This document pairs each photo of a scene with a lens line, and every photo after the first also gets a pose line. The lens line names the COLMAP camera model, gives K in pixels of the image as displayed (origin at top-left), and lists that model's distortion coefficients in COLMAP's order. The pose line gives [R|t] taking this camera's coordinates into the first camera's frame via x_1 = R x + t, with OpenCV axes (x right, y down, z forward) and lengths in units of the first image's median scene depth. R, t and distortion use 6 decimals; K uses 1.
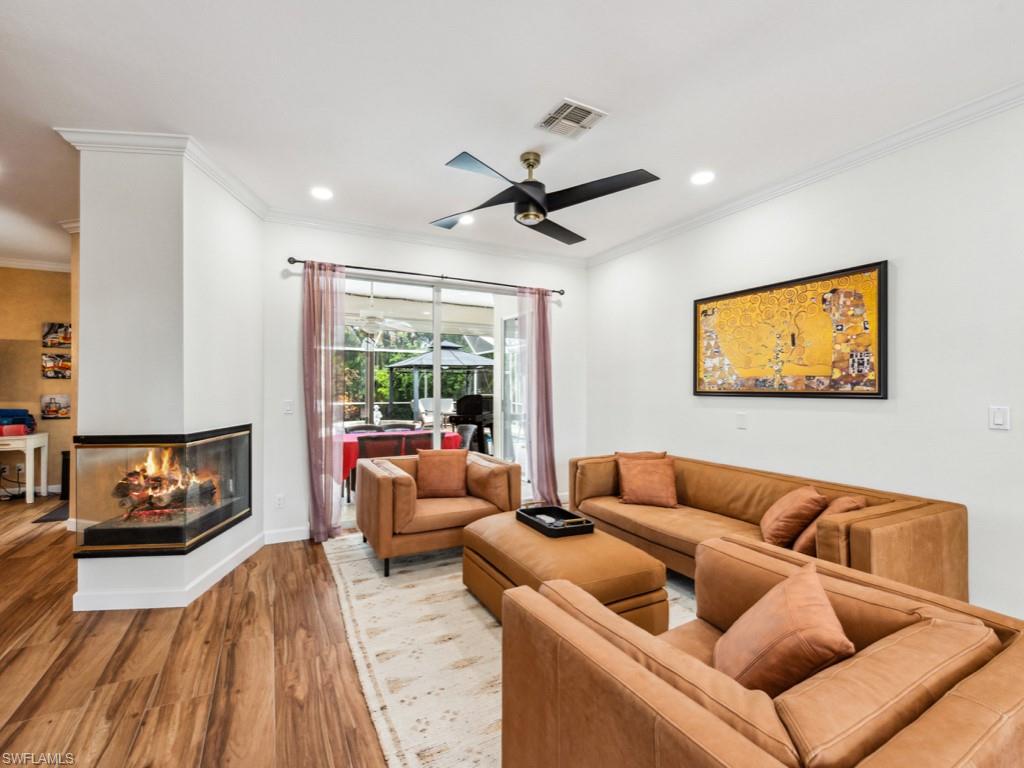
lens RADIAL K [[455.2, 0, 519.1], [0, 455.2, 394.3], [0, 0, 1]] dist [0.014233, -0.000450]
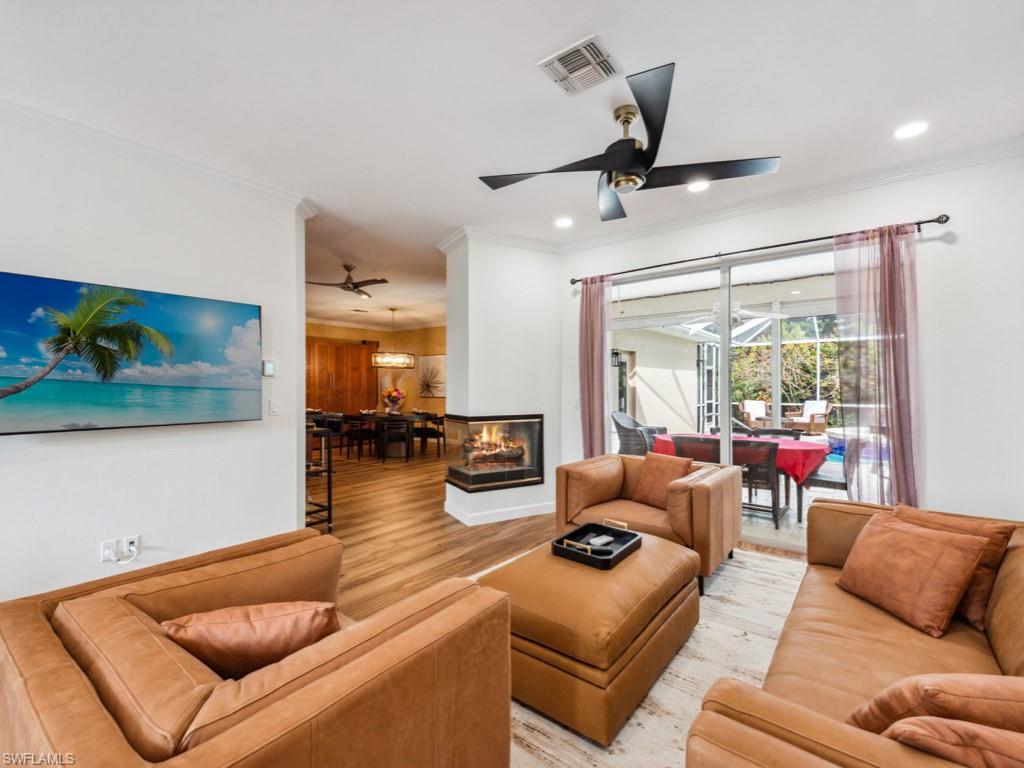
lens RADIAL K [[455.2, 0, 495.0], [0, 455.2, 392.9], [0, 0, 1]] dist [0.014233, -0.000450]
pose [[0.394052, 0.010951, -0.919023, 0.526279], [-0.012318, 0.999902, 0.006633, -0.003575], [0.919006, 0.008707, 0.394148, 0.333071]]
